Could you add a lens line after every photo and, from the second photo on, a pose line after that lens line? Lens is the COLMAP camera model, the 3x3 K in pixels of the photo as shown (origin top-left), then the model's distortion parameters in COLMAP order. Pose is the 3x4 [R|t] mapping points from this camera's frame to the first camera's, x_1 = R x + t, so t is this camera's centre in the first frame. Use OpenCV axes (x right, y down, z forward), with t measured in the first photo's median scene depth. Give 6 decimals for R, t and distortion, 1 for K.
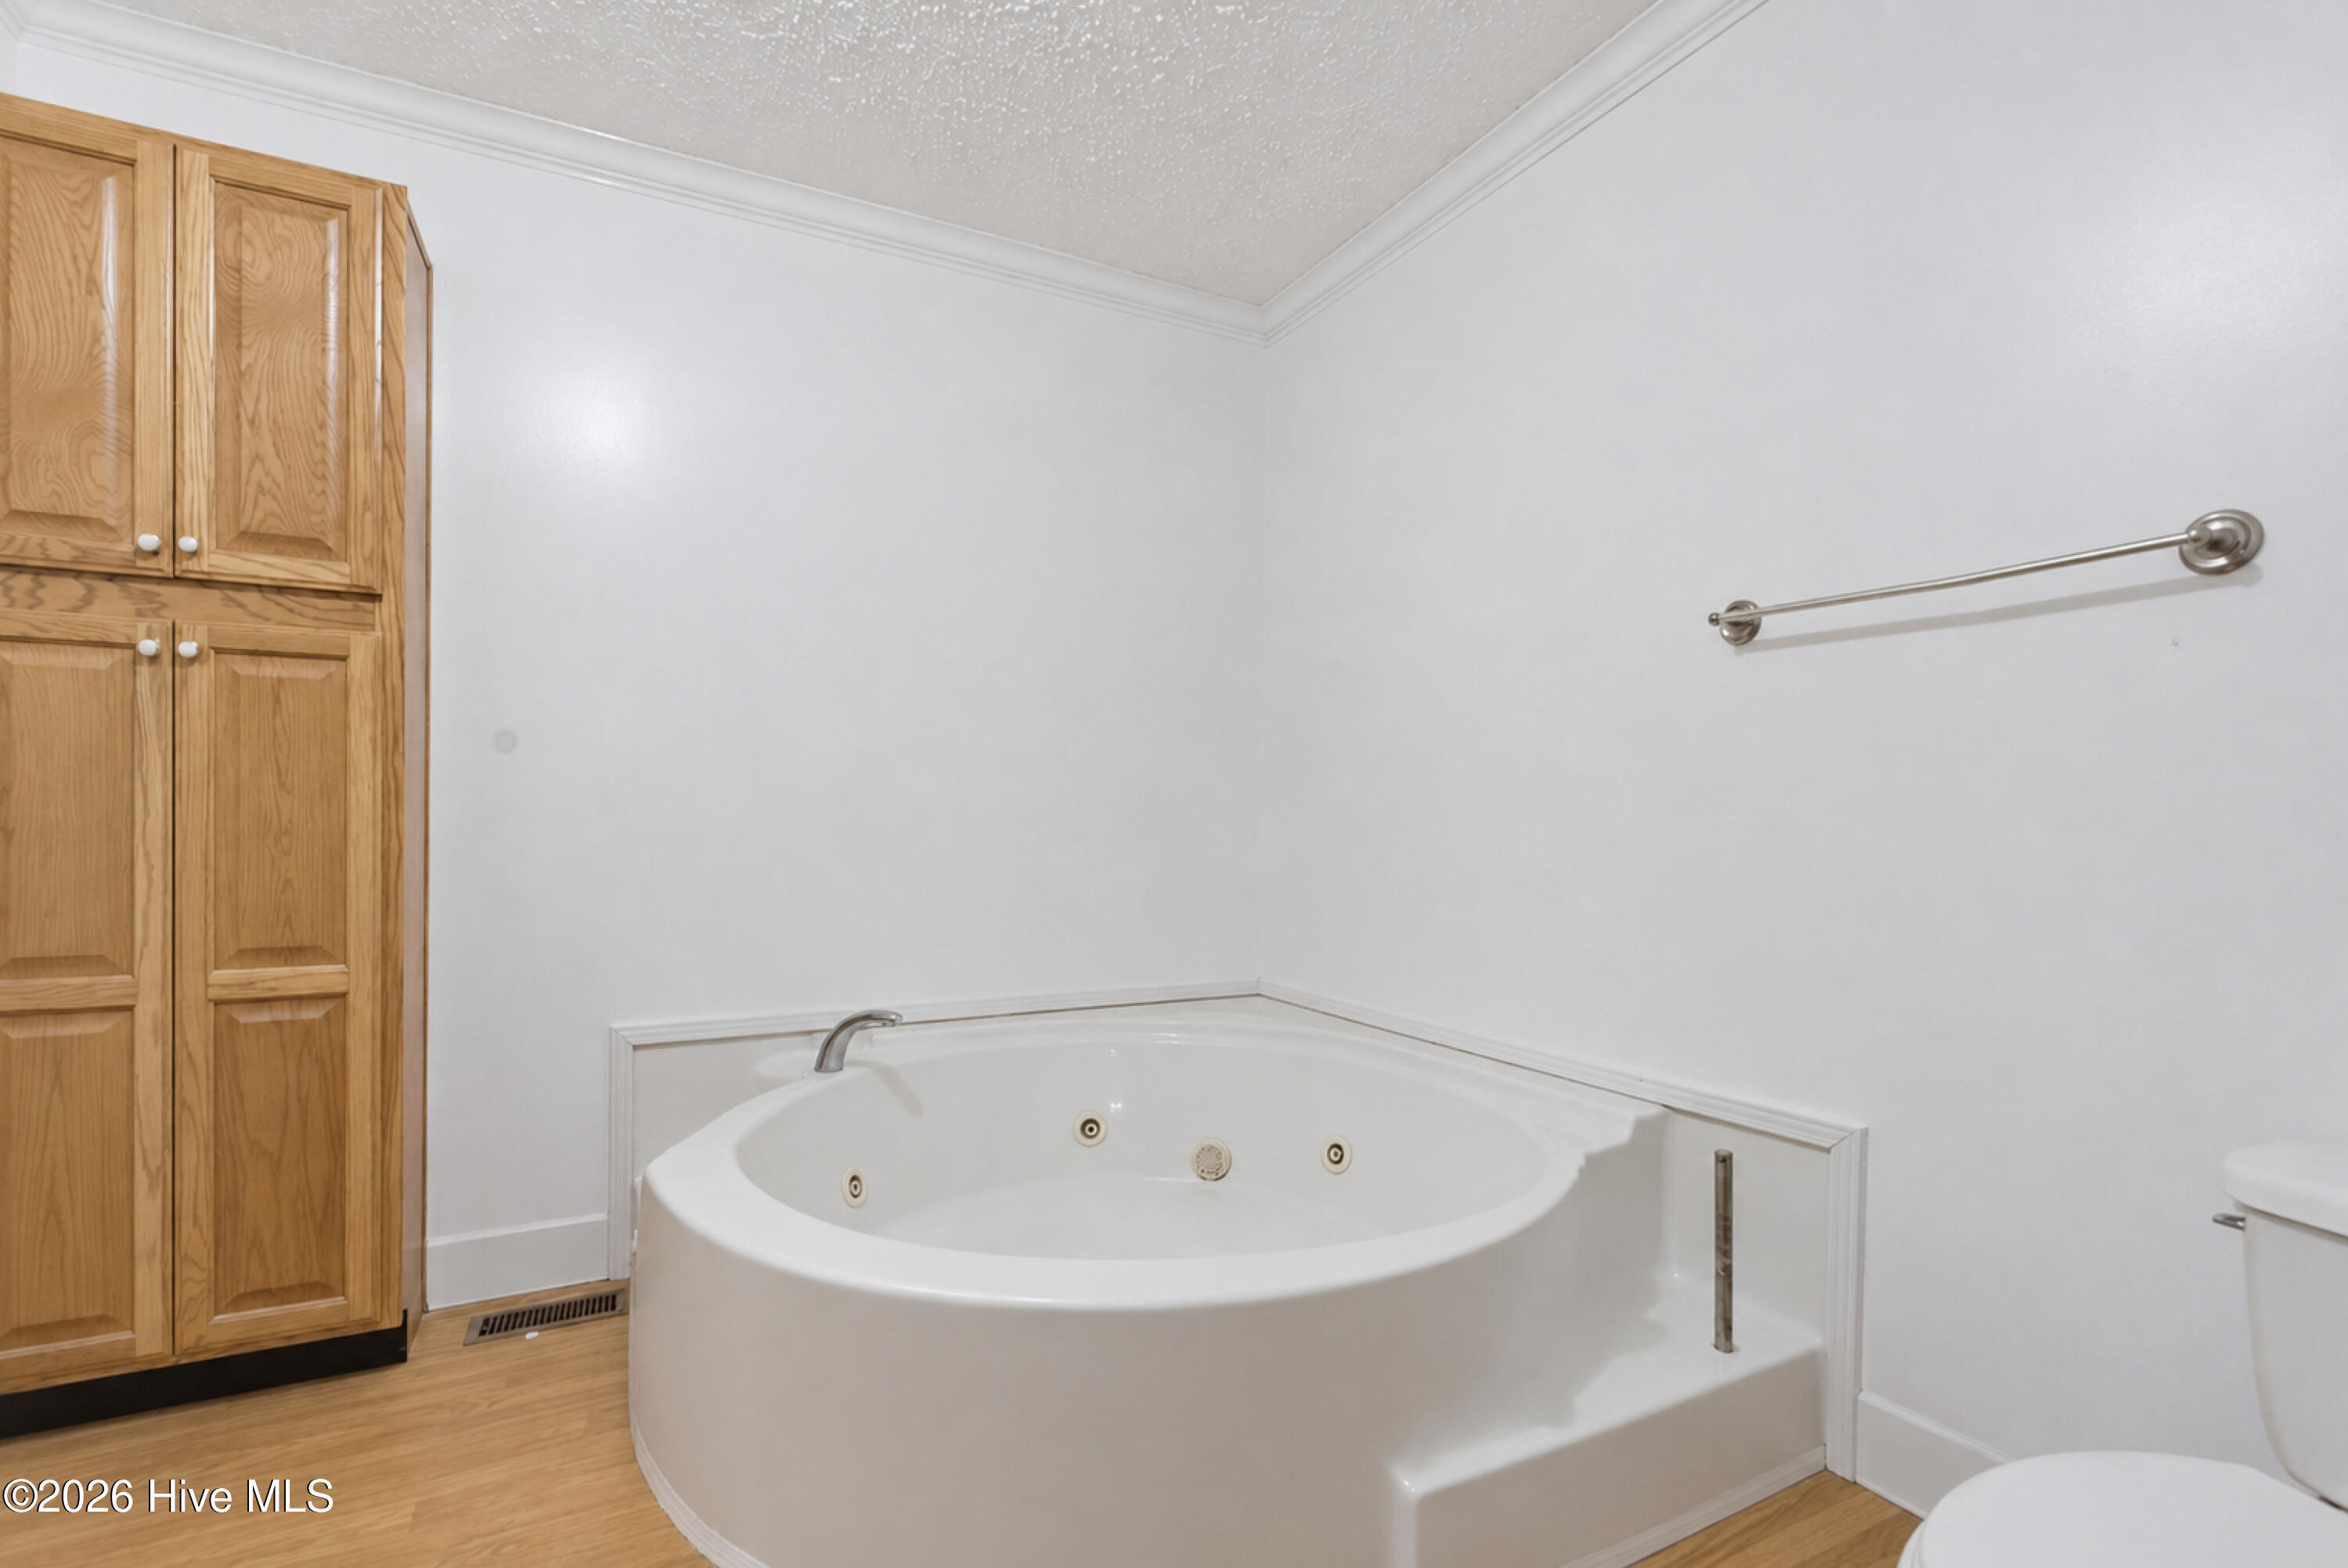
lens RADIAL K [[1046.1, 0, 1169.7], [0, 1046.1, 821.1], [0, 0, 1]] dist [-0.003917, -0.000101]
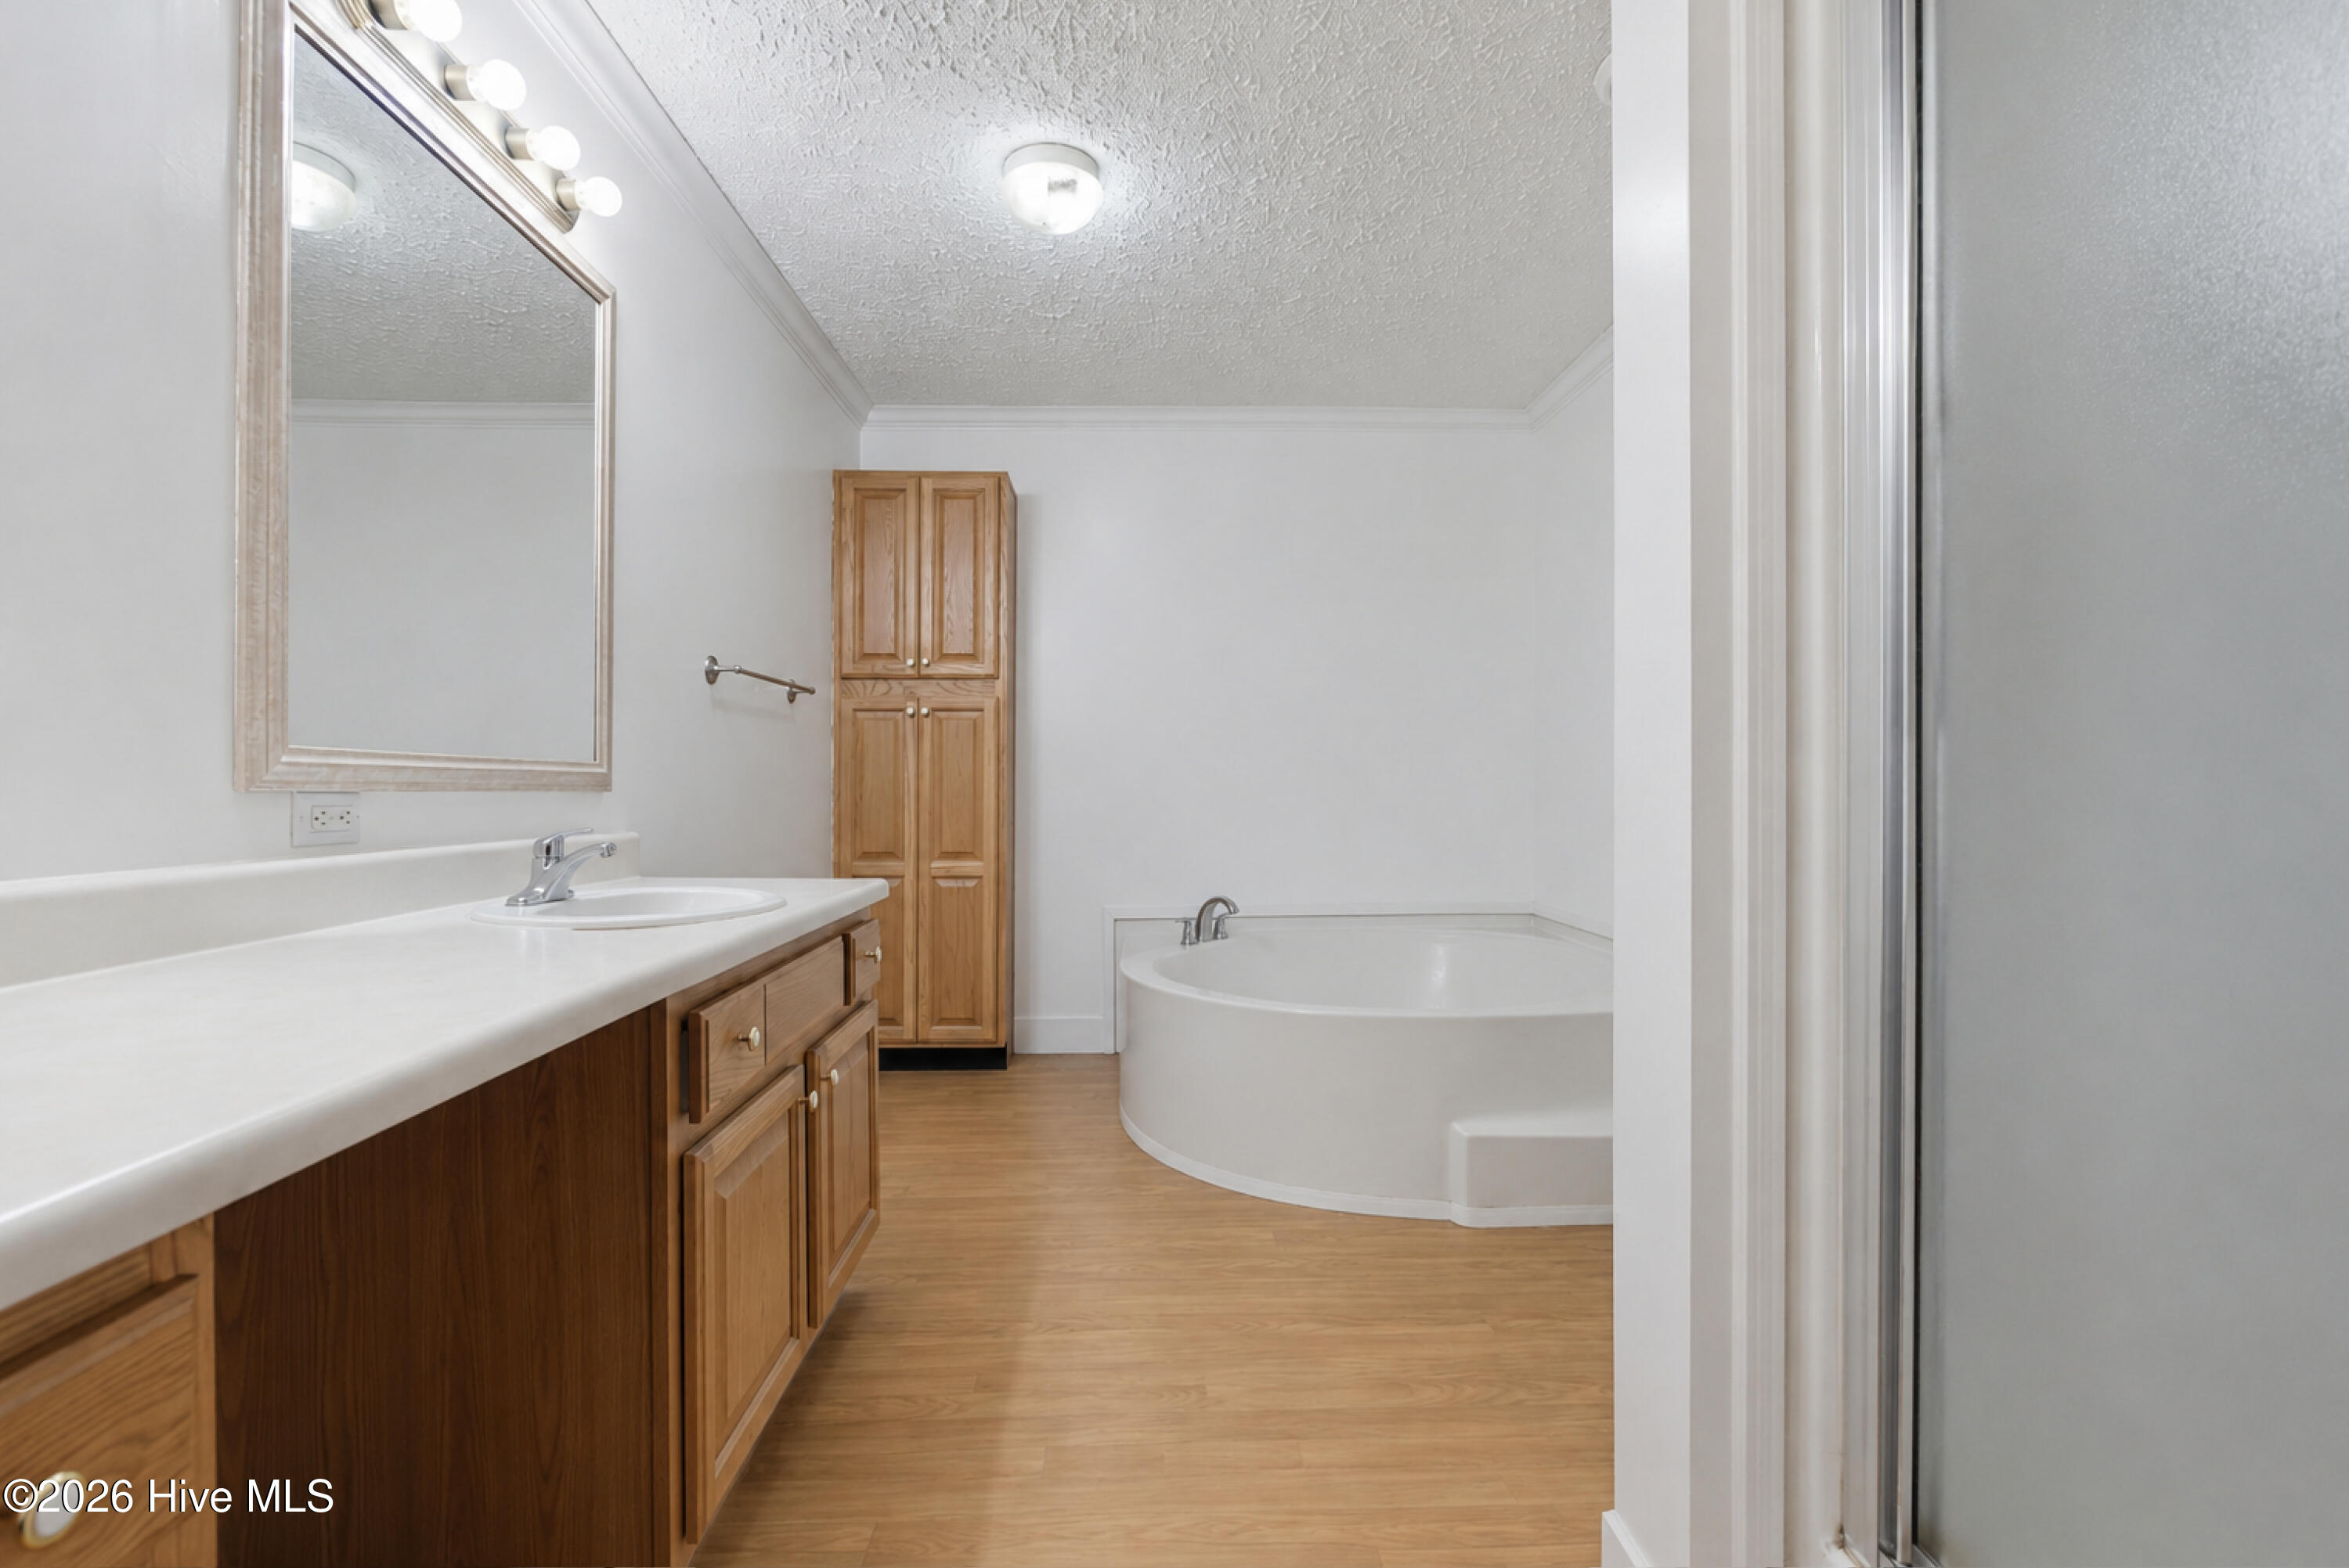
lens RADIAL K [[1046.5, 0, 1173.5], [0, 1046.5, 784.8], [0, 0, 1]] dist [-0.003917, -0.000101]
pose [[0.910273, -0.004643, -0.413983, 0.406485], [0.002626, 0.999982, -0.005441, 0.001180], [0.414001, 0.003866, 0.910268, -0.728904]]
